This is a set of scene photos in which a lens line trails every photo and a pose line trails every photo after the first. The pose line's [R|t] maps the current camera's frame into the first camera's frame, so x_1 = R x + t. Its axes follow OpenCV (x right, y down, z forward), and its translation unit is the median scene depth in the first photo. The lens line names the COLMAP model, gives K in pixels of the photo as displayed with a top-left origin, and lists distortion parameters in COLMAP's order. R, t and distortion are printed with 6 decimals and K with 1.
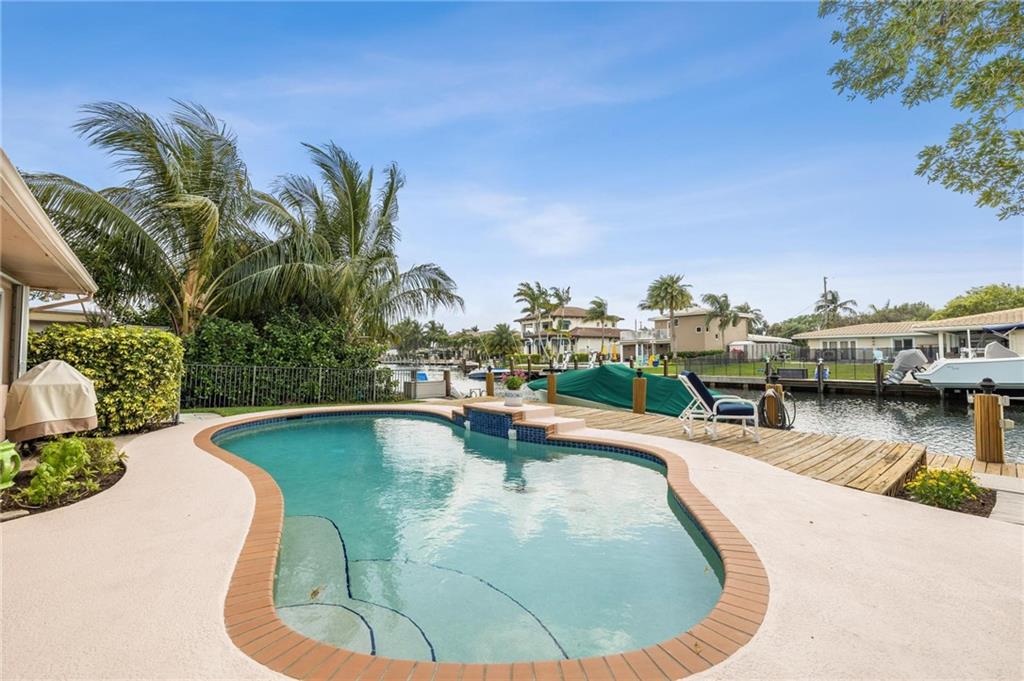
lens RADIAL K [[432.1, 0, 514.5], [0, 432.1, 347.6], [0, 0, 1]] dist [0.000449, -0.000180]
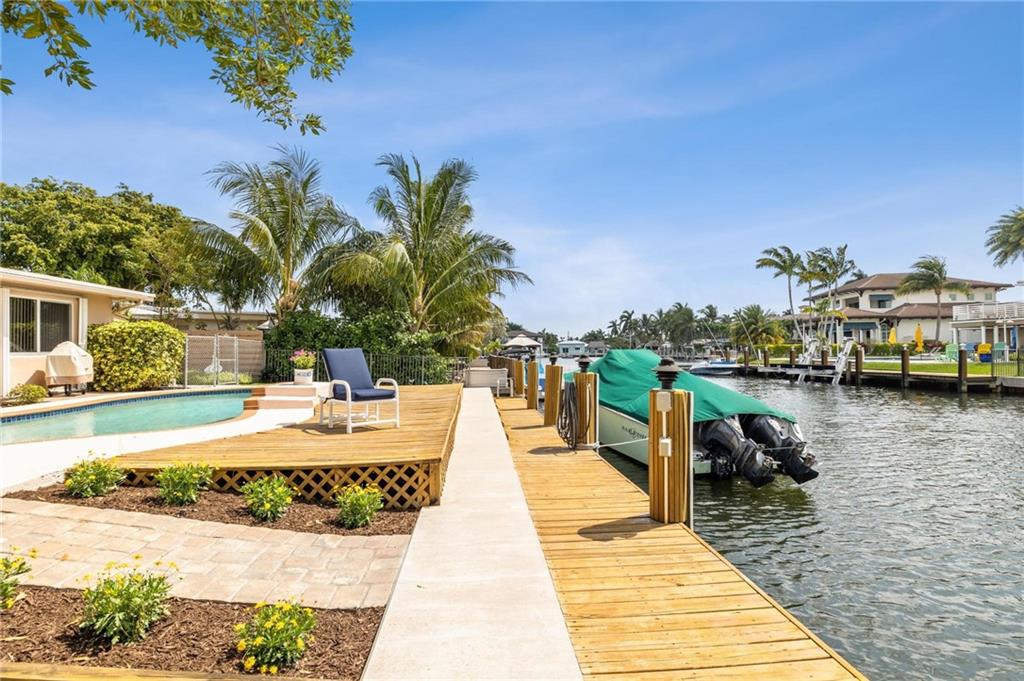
lens RADIAL K [[500.0, 0, 512.0], [0, 500.0, 340.5], [0, 0, 1]] dist [-0.001002, -0.000079]
pose [[0.811355, -0.011260, -0.584445, 0.178482], [0.012287, 0.999922, -0.002208, 0.006058], [0.584424, -0.005389, 0.811431, 0.051766]]
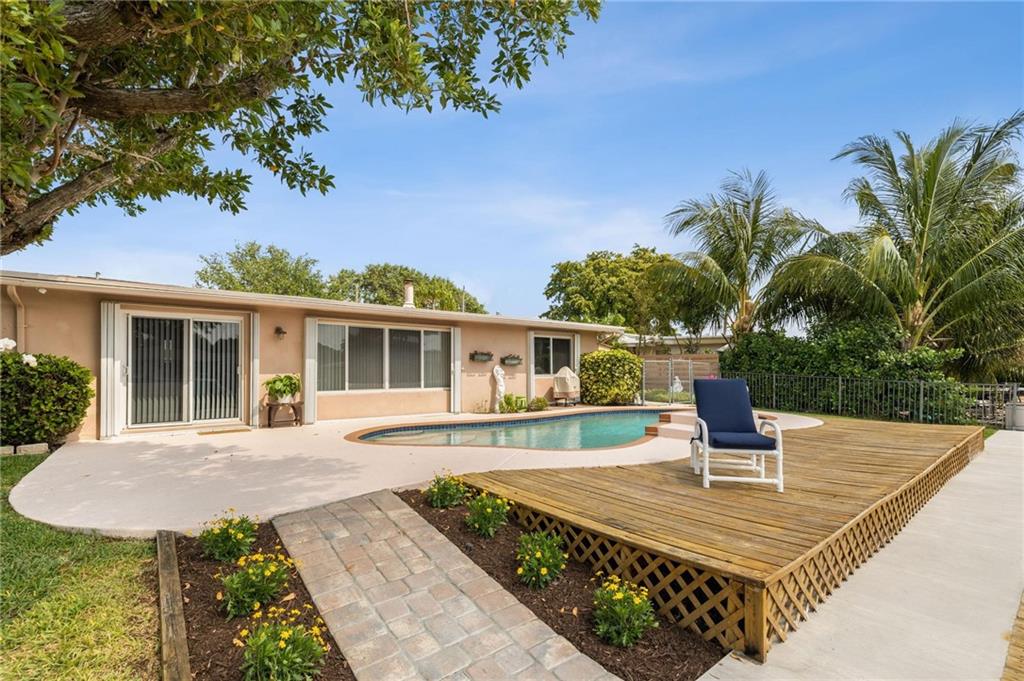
lens RADIAL K [[450.3, 0, 514.5], [0, 450.3, 355.6], [0, 0, 1]] dist [0.003817, 0.000653]
pose [[-0.013691, -0.028530, -0.999499, 0.163889], [0.021867, 0.999345, -0.028825, 0.003959], [0.999667, -0.022250, -0.013059, 0.091659]]
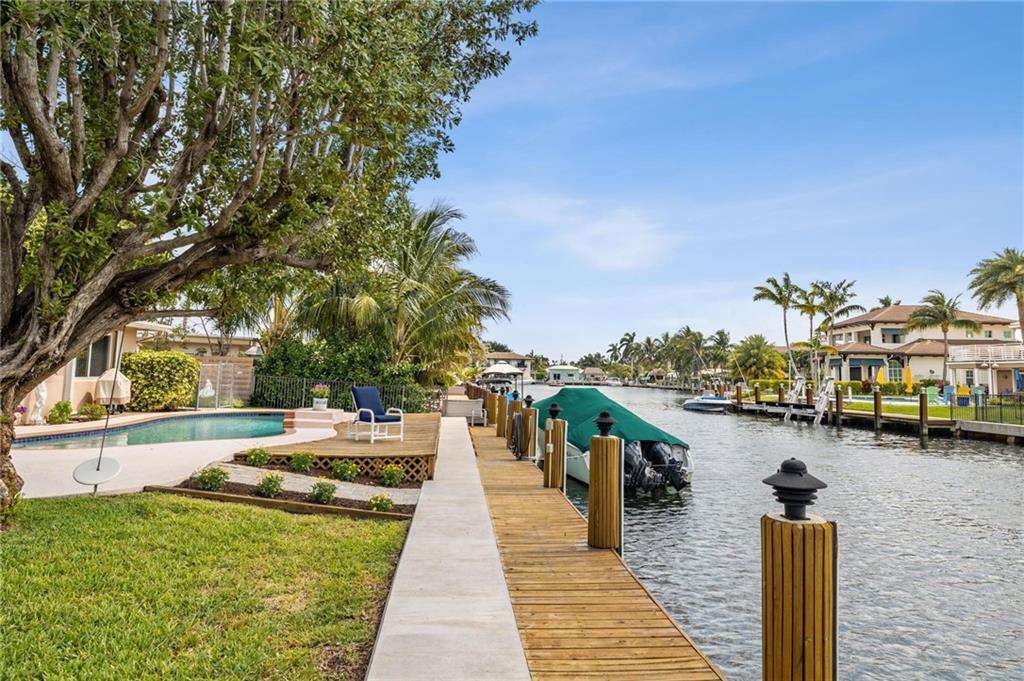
lens RADIAL K [[594.4, 0, 511.8], [0, 594.4, 319.2], [0, 0, 1]] dist [0.004663, -0.001913]
pose [[0.826952, -0.027862, -0.561582, 0.246455], [-0.017467, 0.997017, -0.075186, -0.002958], [0.562001, 0.071985, 0.823998, -0.031879]]
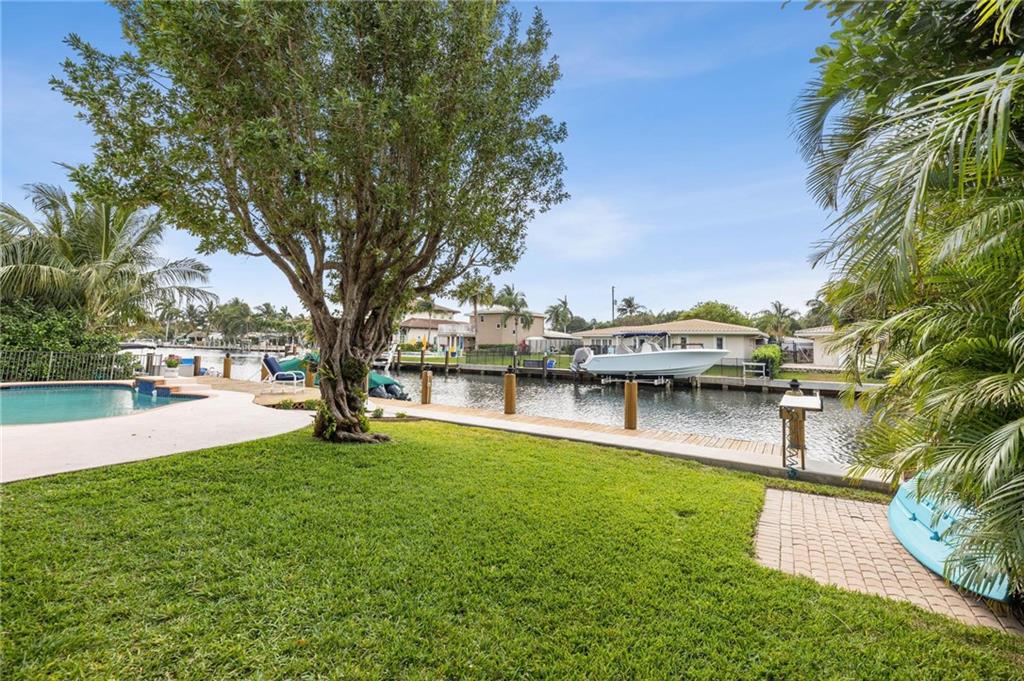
lens RADIAL K [[441.9, 0, 516.4], [0, 441.9, 314.0], [0, 0, 1]] dist [0.001838, 0.000170]
pose [[0.954080, 0.046463, 0.295925, 0.120128], [-0.031184, 0.997935, -0.056147, -0.008442], [-0.297923, 0.044341, 0.953559, -0.161716]]
